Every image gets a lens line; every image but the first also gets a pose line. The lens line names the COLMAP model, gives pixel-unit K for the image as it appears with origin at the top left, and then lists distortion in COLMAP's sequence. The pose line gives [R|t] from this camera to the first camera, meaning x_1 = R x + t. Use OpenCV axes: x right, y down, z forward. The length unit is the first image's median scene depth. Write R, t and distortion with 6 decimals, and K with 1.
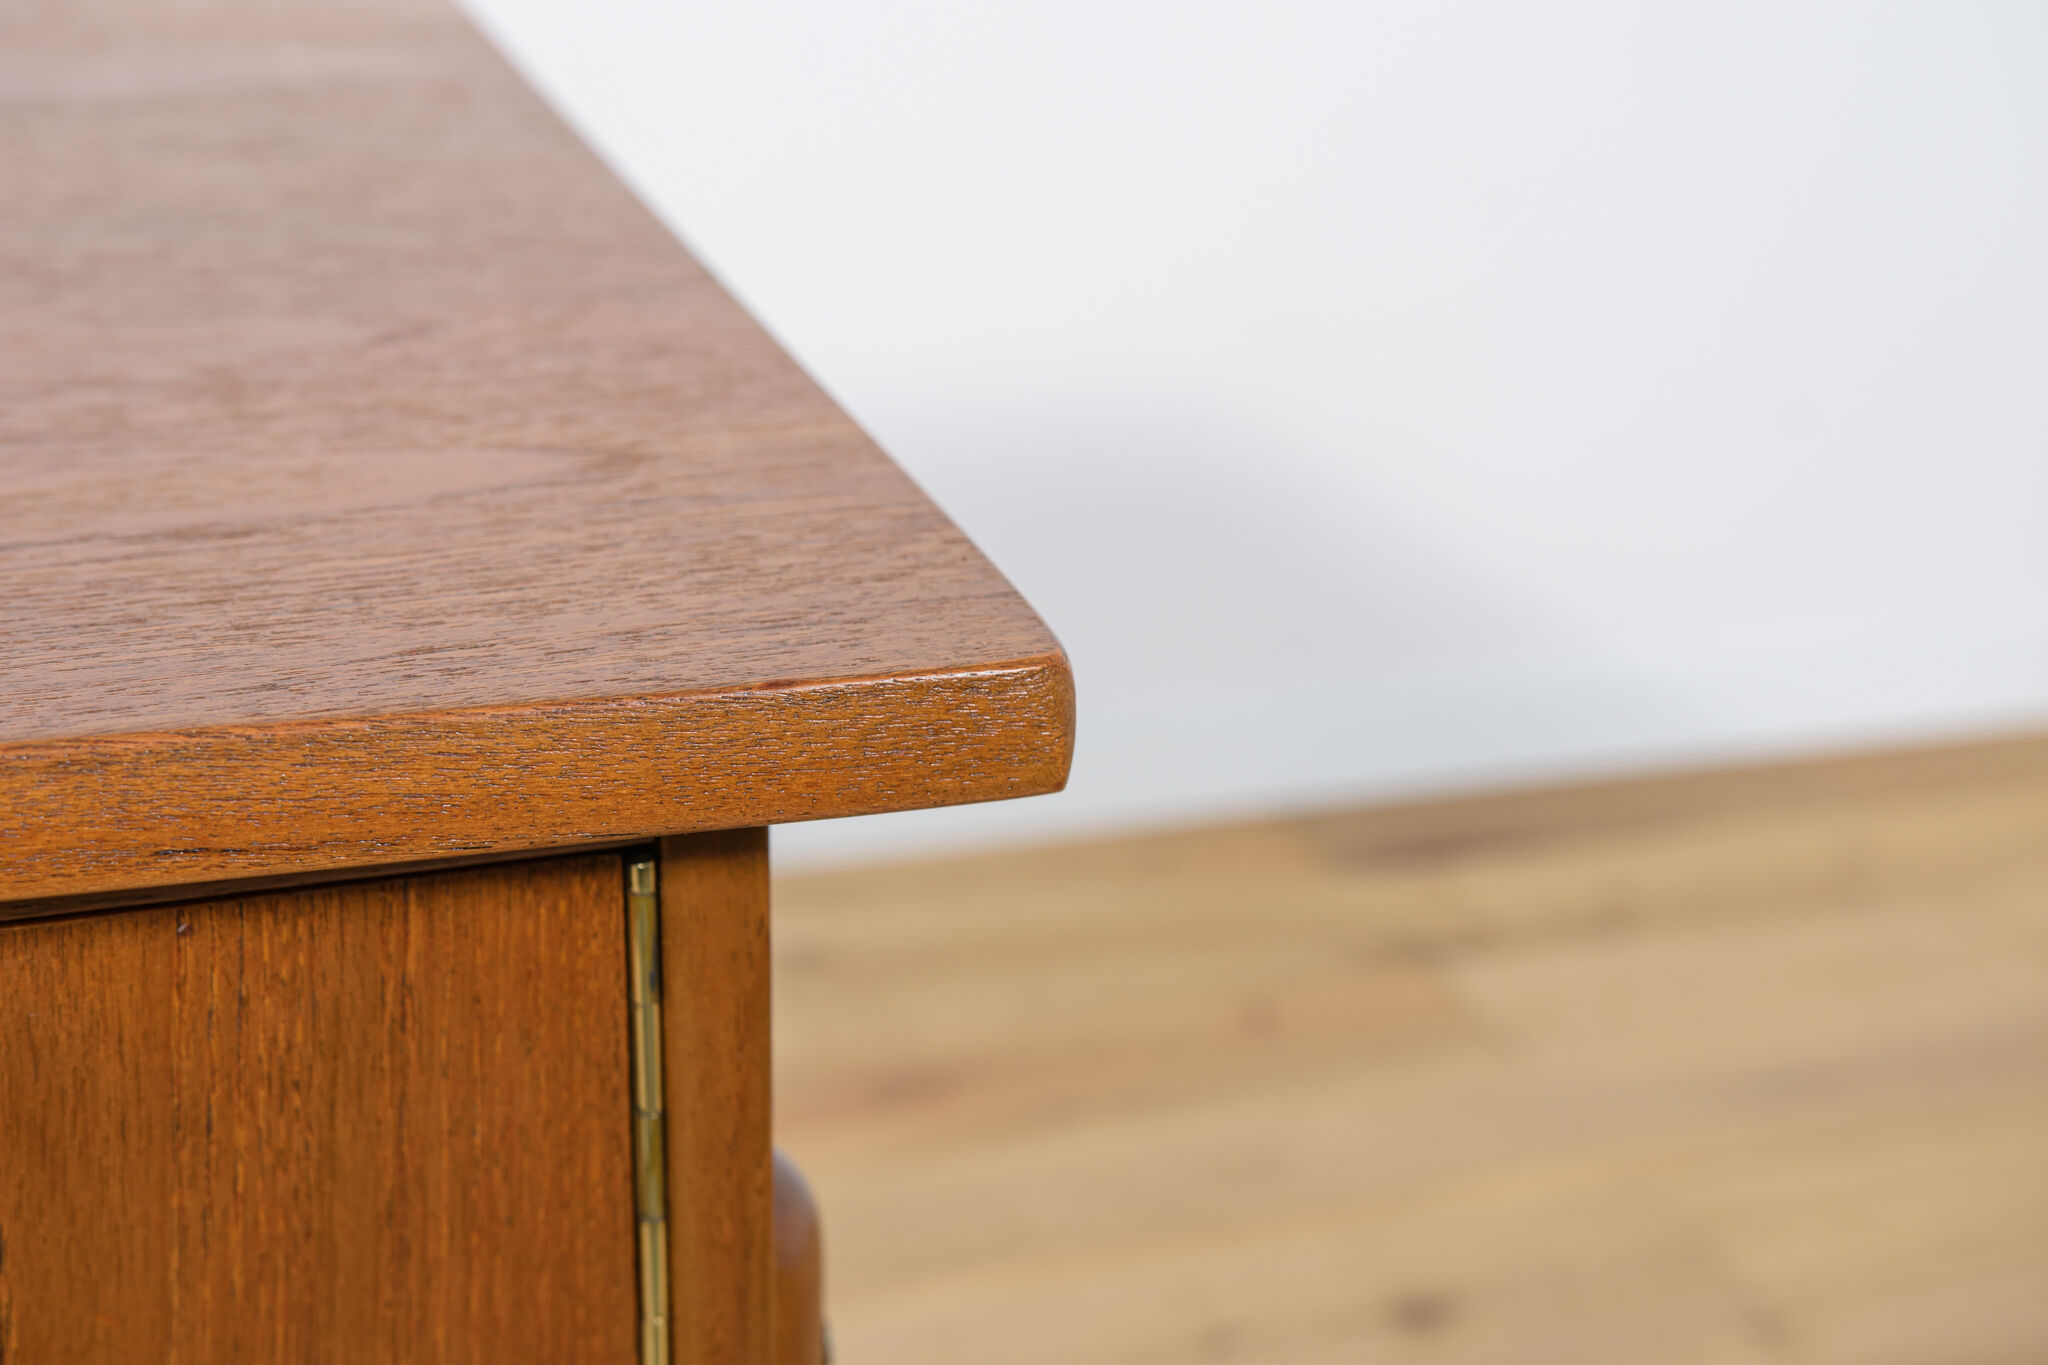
lens RADIAL K [[2517.2, 0, 1024.0], [0, 2517.2, 682.5], [0, 0, 1]] dist [0.025514, 0.178357]
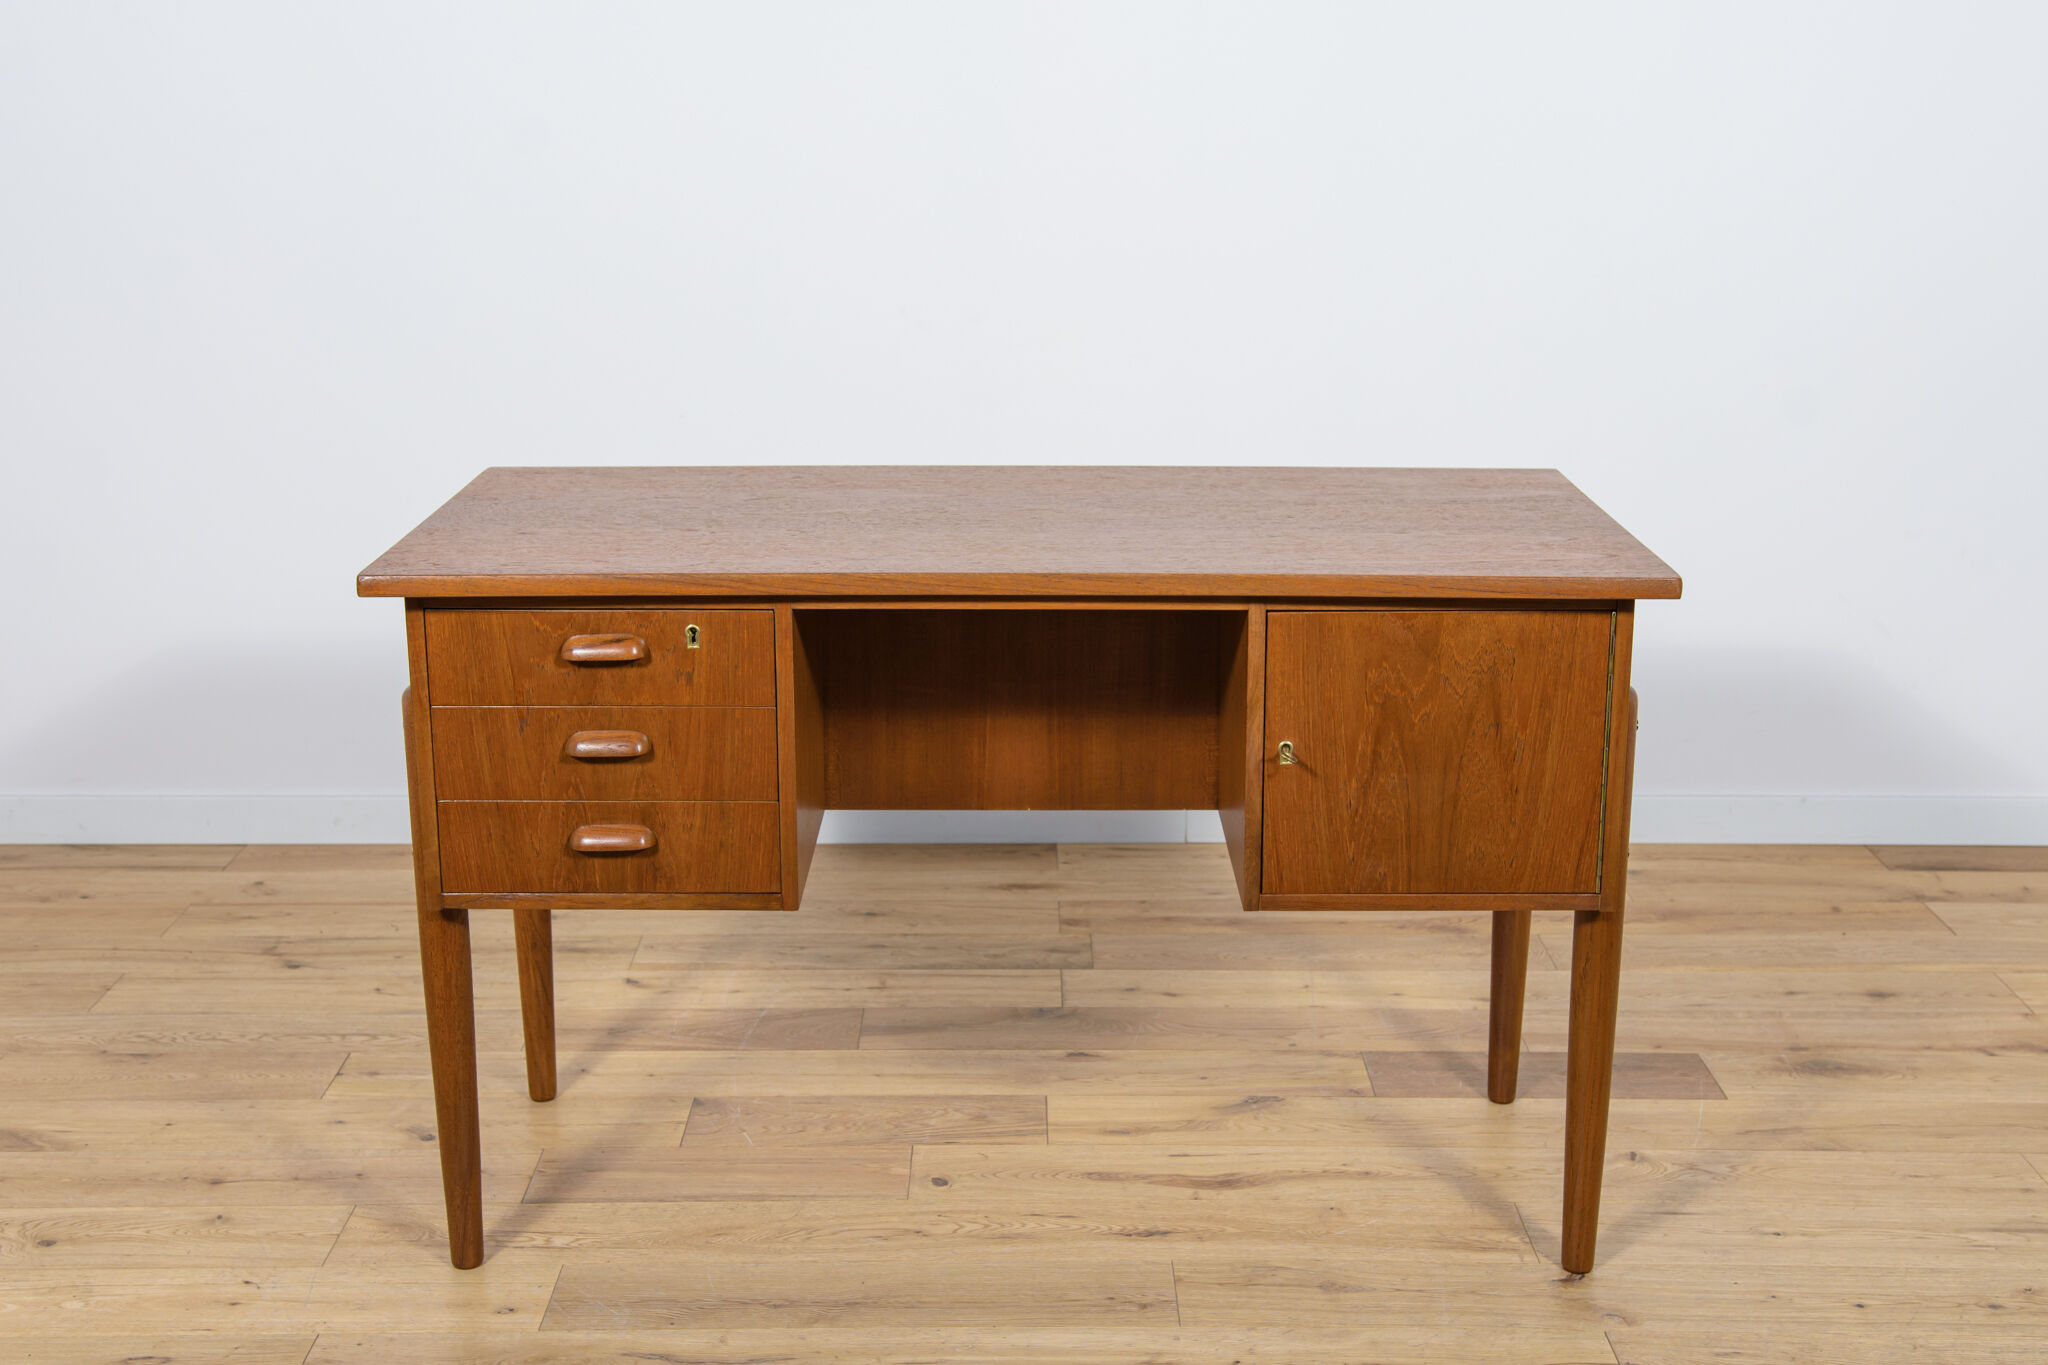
lens RADIAL K [[2456.1, 0, 1024.0], [0, 2456.1, 682.5], [0, 0, 1]] dist [0.014006, 0.163636]
pose [[0.948002, 0.047562, -0.314690, 0.407677], [-0.090899, 0.988047, -0.124500, 1.173005], [0.305007, 0.146631, 0.940994, -5.374916]]
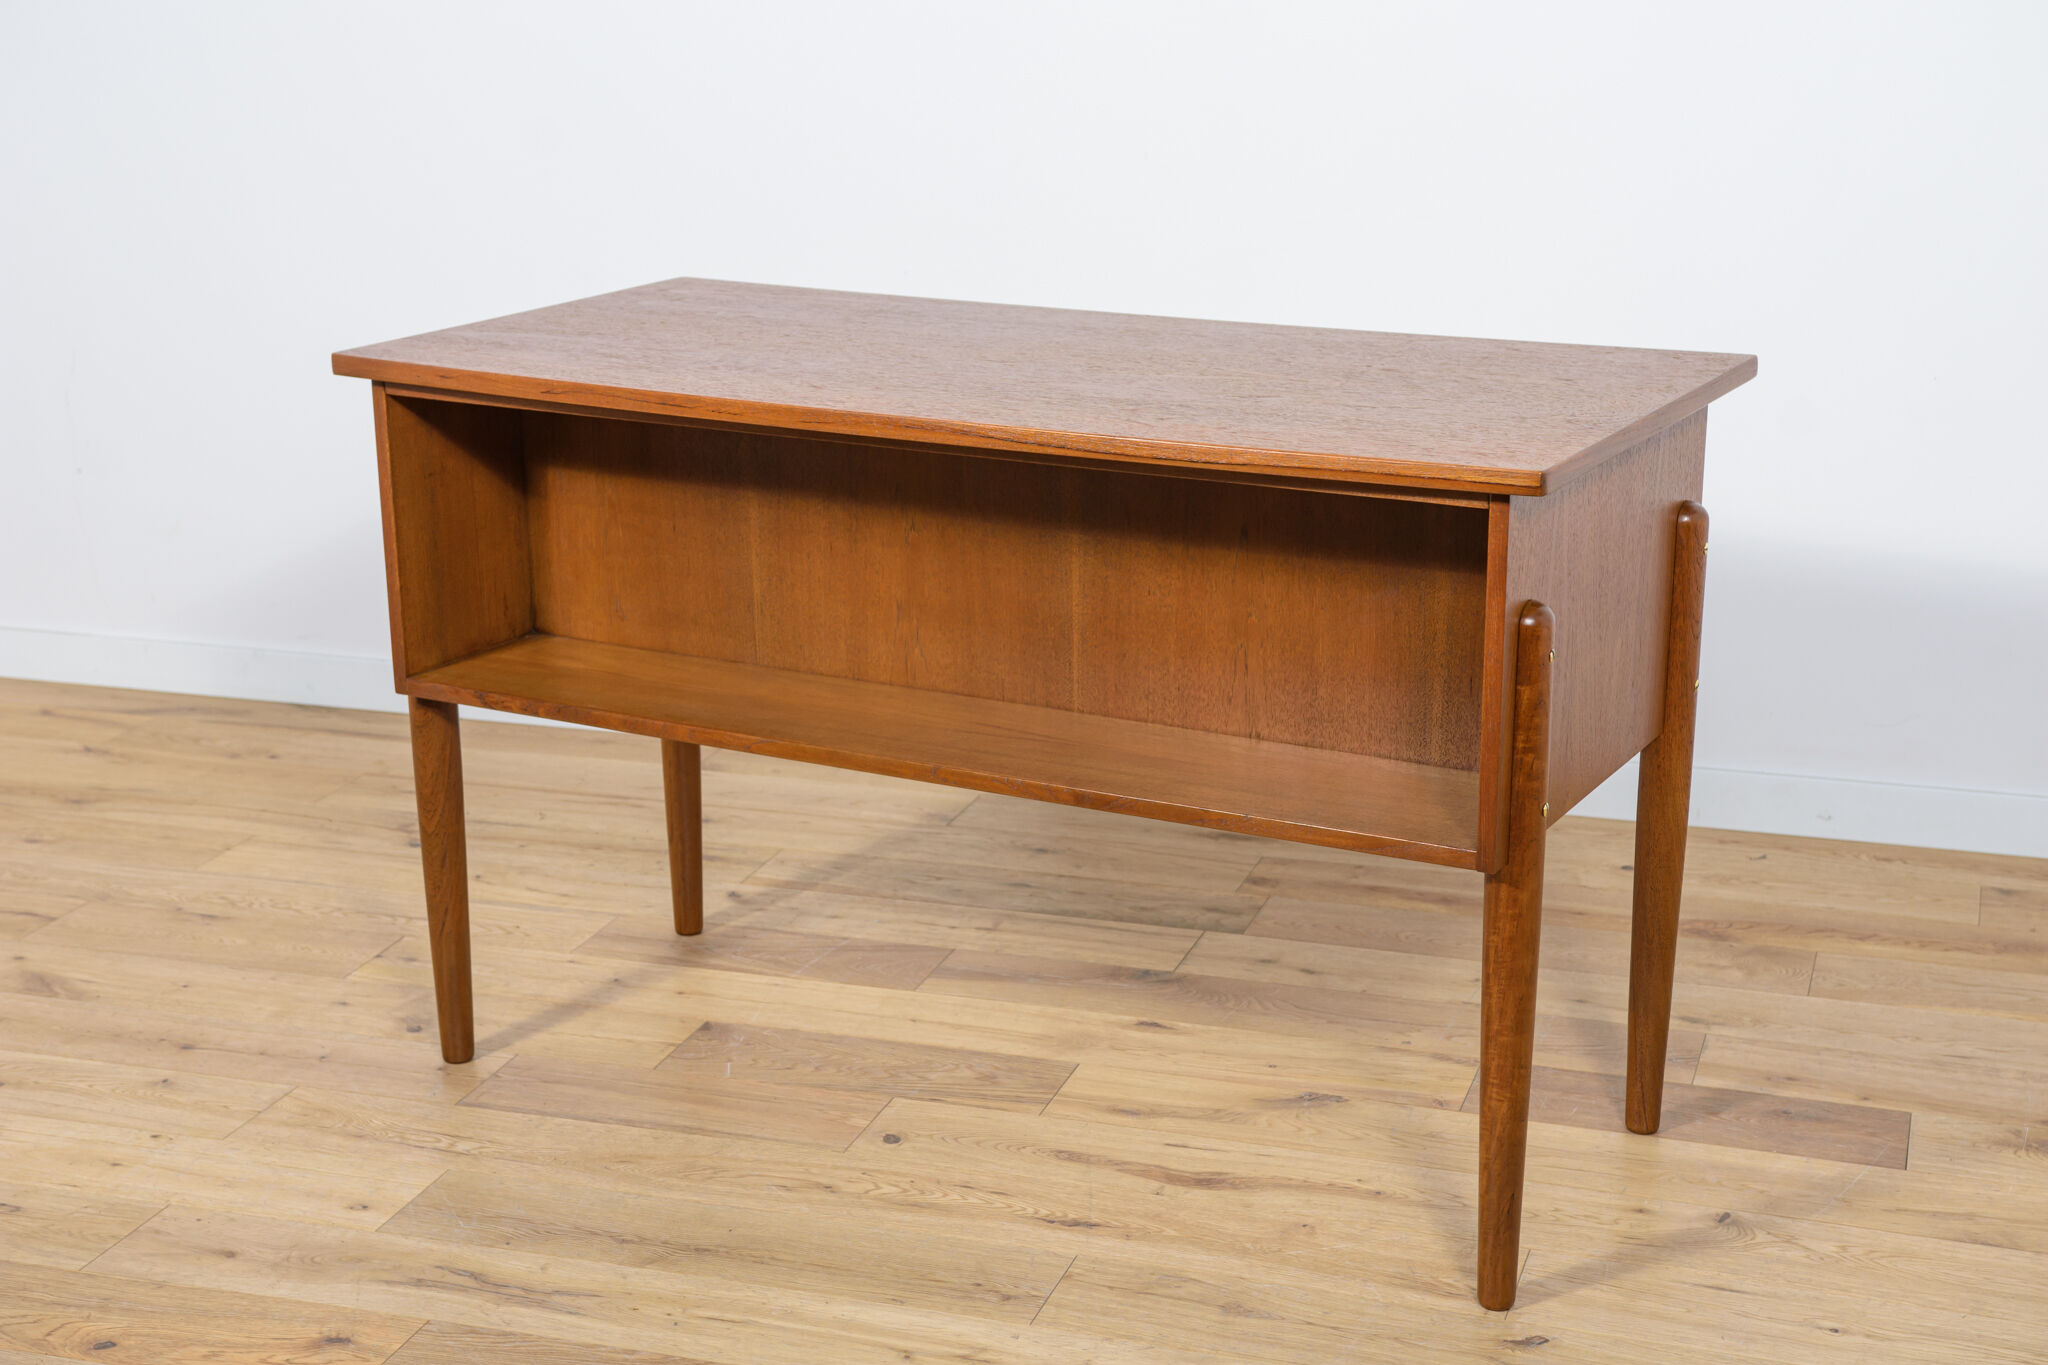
lens RADIAL K [[2895.3, 0, 1025.5], [0, 2895.3, 717.1], [0, 0, 1]] dist [0.075197, 0.163028]
pose [[0.799336, 0.128475, -0.586990, 2.590598], [-0.192313, 0.980191, -0.047349, 0.955982], [0.569279, 0.150733, 0.808209, -4.462223]]
